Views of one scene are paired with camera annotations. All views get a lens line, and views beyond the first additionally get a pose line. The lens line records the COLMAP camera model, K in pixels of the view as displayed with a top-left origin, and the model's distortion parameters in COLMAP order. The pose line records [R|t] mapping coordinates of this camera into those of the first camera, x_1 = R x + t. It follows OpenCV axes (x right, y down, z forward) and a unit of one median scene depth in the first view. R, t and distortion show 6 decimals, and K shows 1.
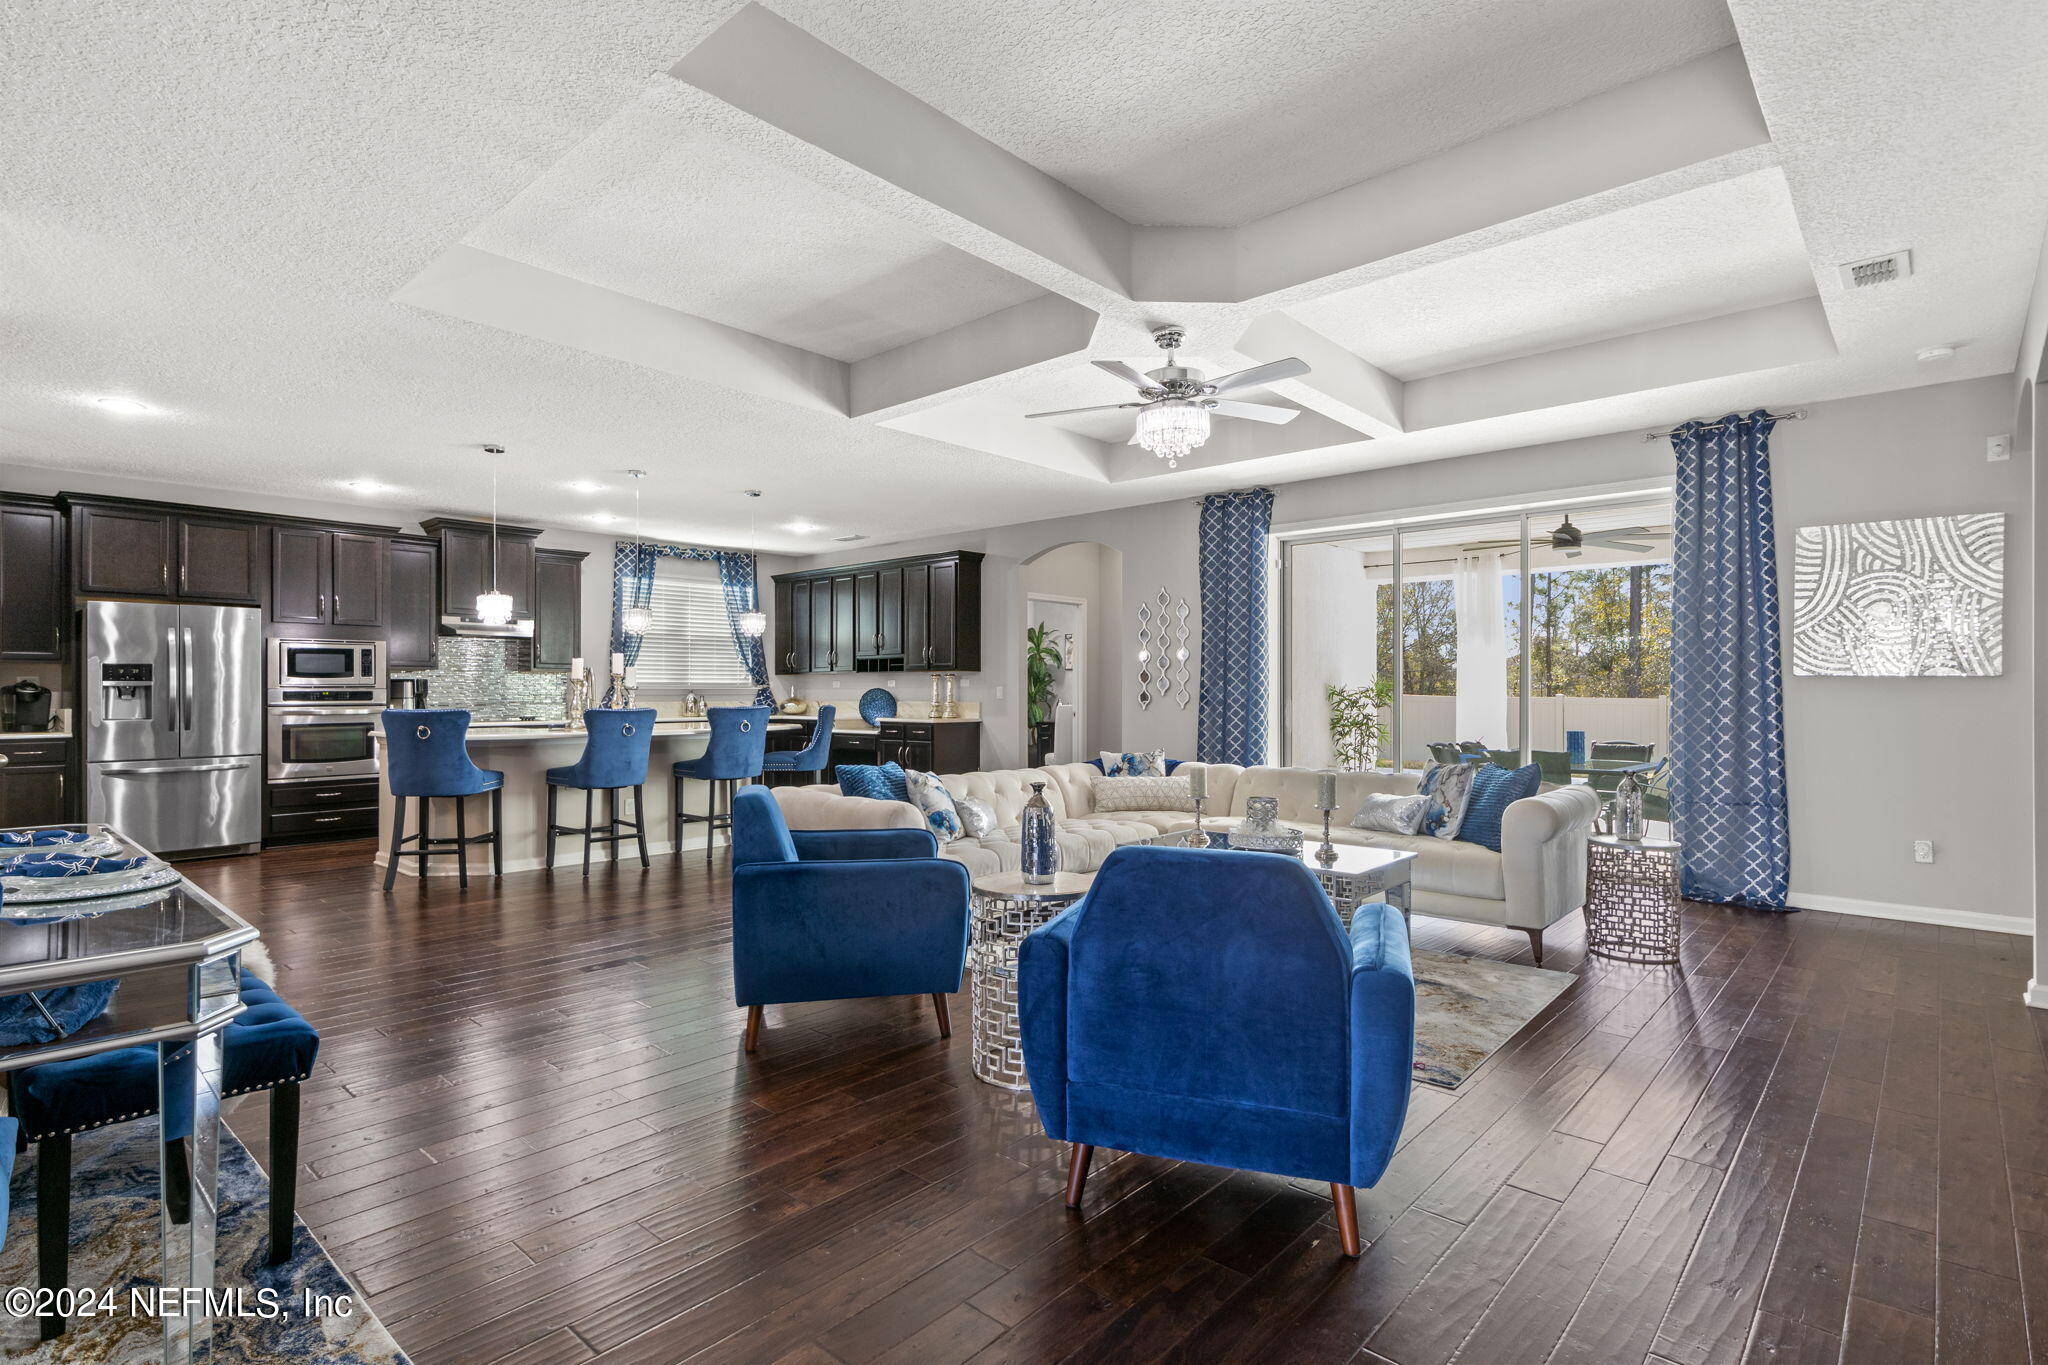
lens RADIAL K [[1025.4, 0, 1032.8], [0, 1025.4, 682.7], [0, 0, 1]] dist [0.005632, 0.005629]
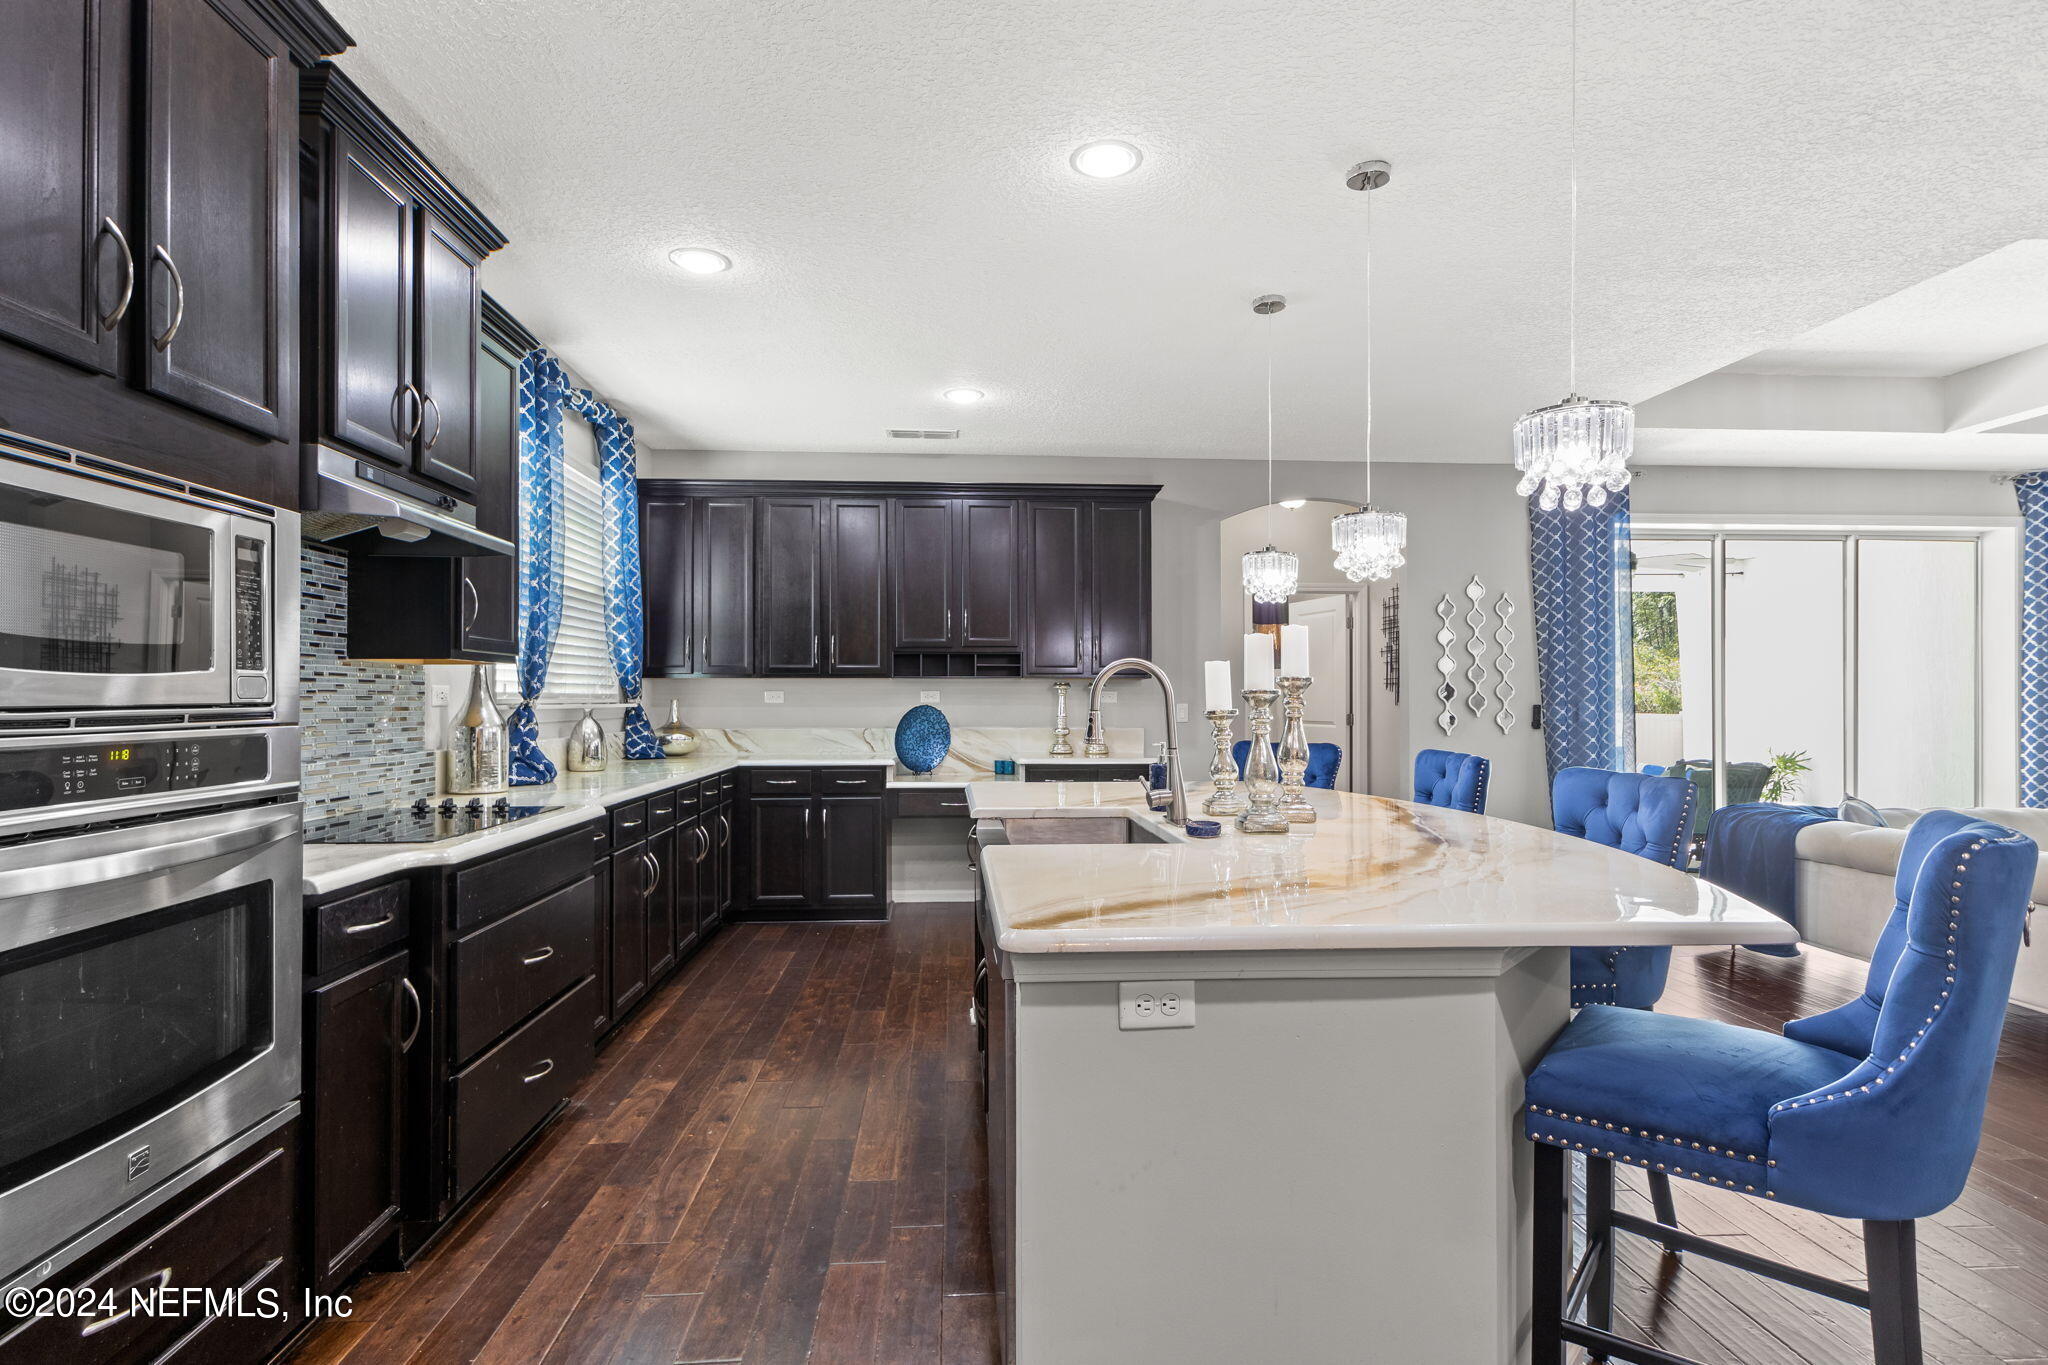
lens RADIAL K [[1025.4, 0, 1026.1], [0, 1025.4, 688.3], [0, 0, 1]] dist [0.005632, 0.005629]
pose [[0.696934, 0.009052, 0.717079, -0.651030], [-0.007317, 0.999958, -0.005511, -0.001681], [-0.717098, -0.001407, 0.696971, 0.698653]]
